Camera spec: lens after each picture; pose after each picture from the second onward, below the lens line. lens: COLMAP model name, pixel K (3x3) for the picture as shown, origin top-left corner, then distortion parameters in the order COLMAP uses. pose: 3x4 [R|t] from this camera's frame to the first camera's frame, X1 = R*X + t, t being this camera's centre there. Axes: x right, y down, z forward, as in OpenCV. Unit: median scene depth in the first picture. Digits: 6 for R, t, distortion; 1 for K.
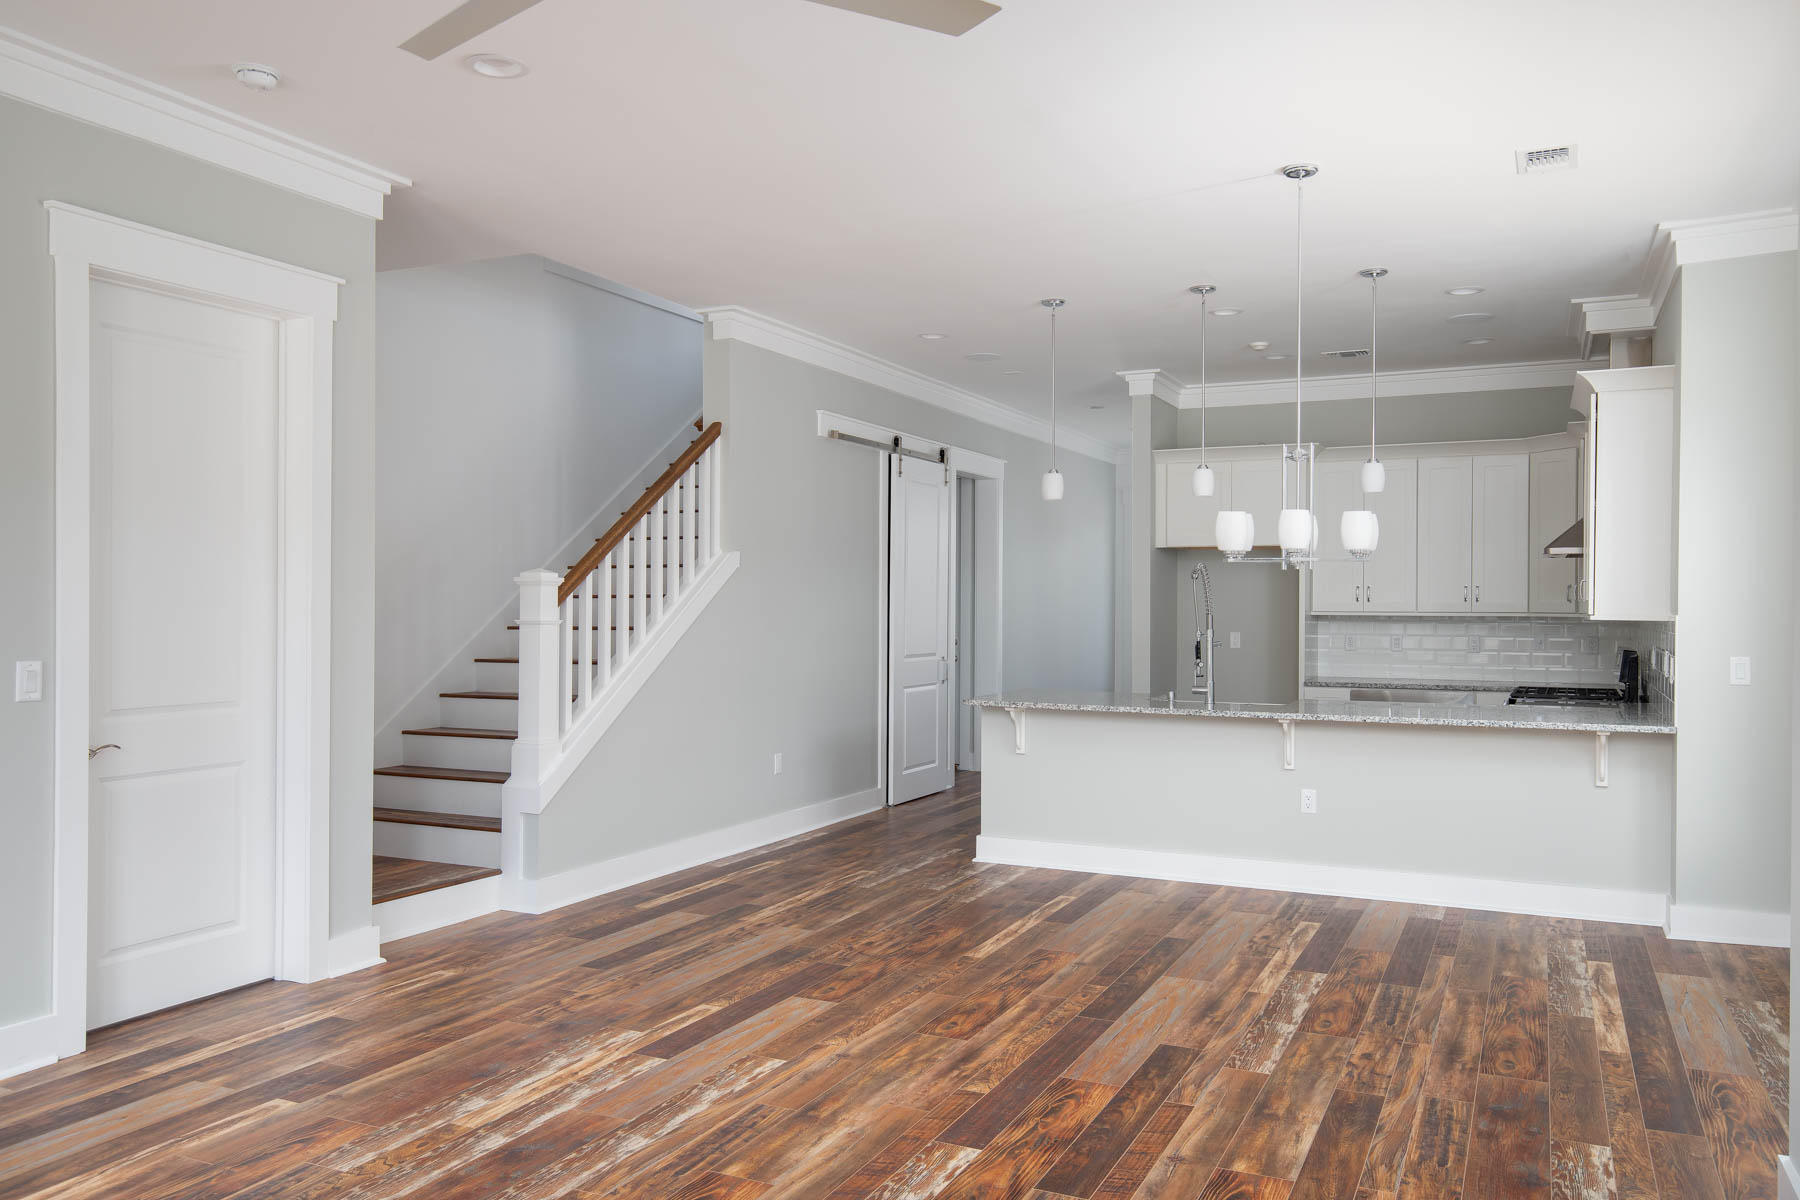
lens RADIAL K [[1368.3, 0, 902.8], [0, 1368.3, 600.1], [0, 0, 1]] dist [0.028472, -0.000966]
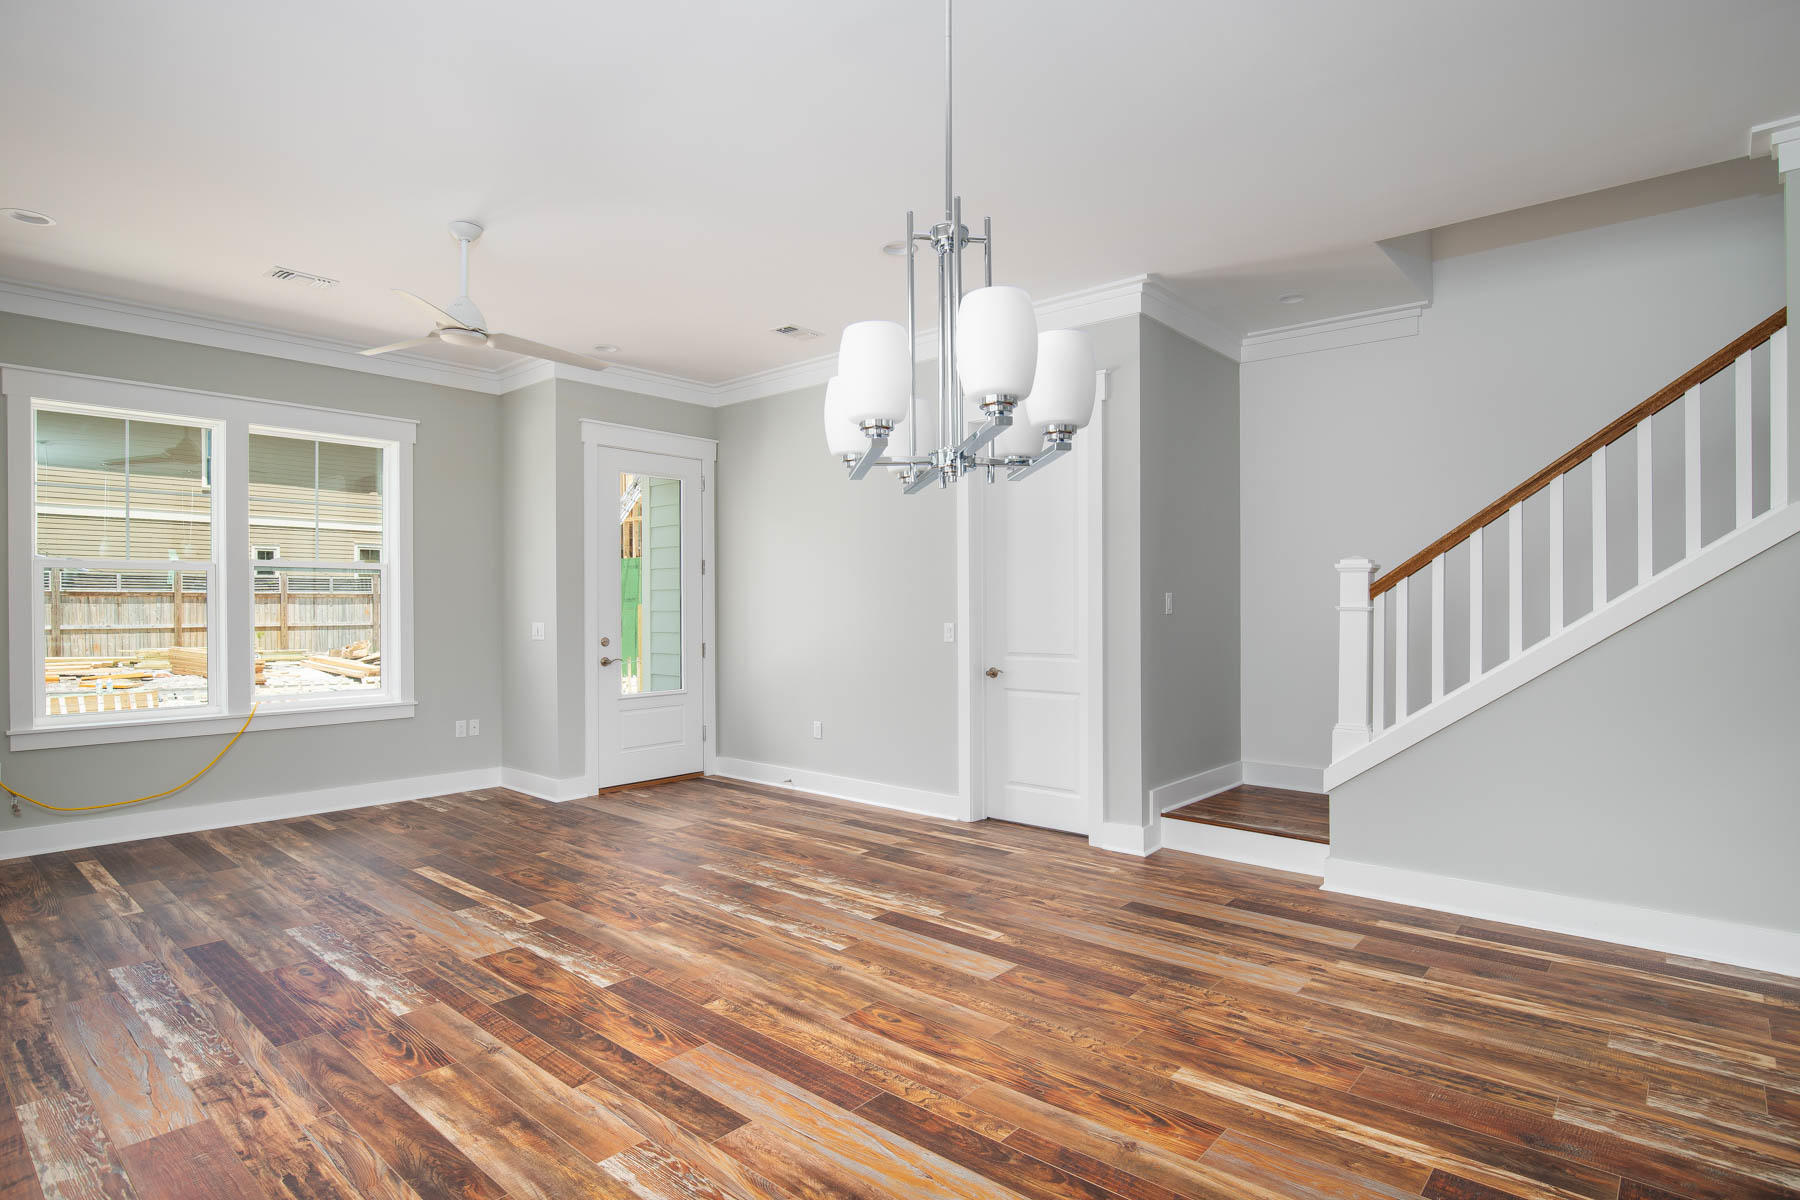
lens RADIAL K [[939.3, 0, 909.6], [0, 939.3, 606.0], [0, 0, 1]] dist [-0.015982, 0.001386]
pose [[-0.281456, -0.005772, -0.959557, 0.717648], [0.004612, 0.999962, -0.007367, 0.027694], [0.959563, -0.006499, -0.281418, 1.298247]]
